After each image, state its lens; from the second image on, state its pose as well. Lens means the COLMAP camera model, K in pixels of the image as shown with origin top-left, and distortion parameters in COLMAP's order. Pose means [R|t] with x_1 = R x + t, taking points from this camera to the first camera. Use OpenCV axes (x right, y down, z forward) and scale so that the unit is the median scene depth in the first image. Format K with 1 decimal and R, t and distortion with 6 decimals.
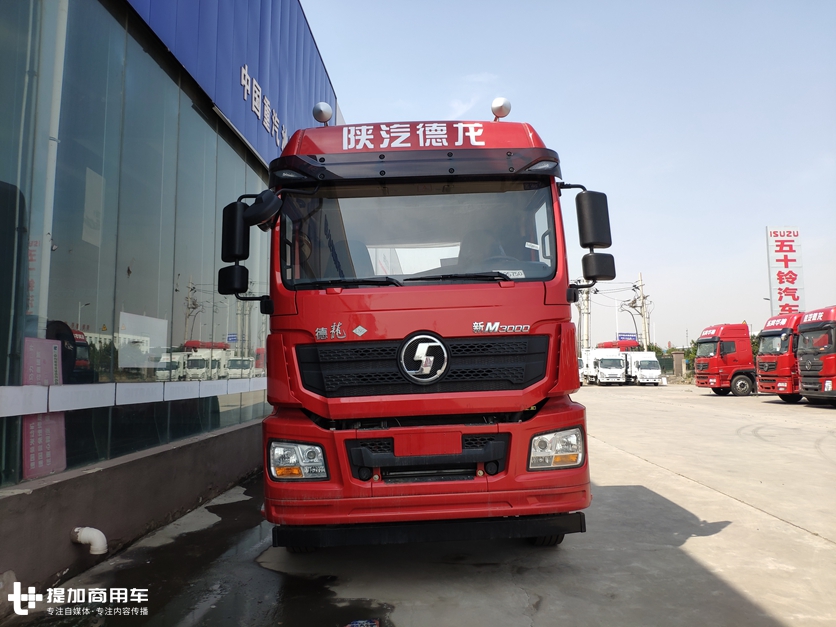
lens RADIAL K [[654.9, 0, 421.0], [0, 654.9, 315.8], [0, 0, 1]] dist [0.051599, -0.077959]
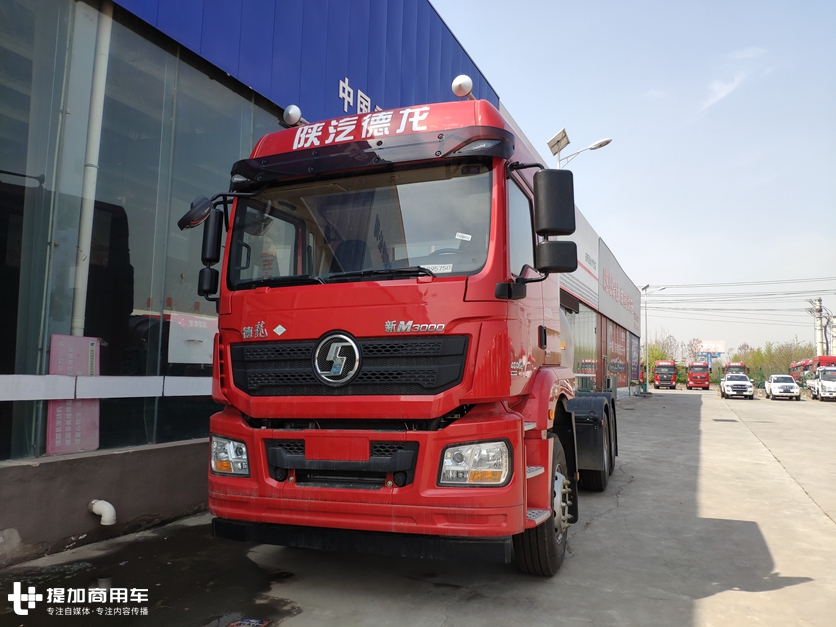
lens RADIAL K [[654.9, 0, 469.3], [0, 654.9, 318.9], [0, 0, 1]] dist [0.051599, -0.077959]
pose [[0.927437, -0.003795, -0.373961, 0.530696], [0.003014, 0.999992, -0.002673, 0.009600], [0.373968, 0.001352, 0.927441, 0.177750]]
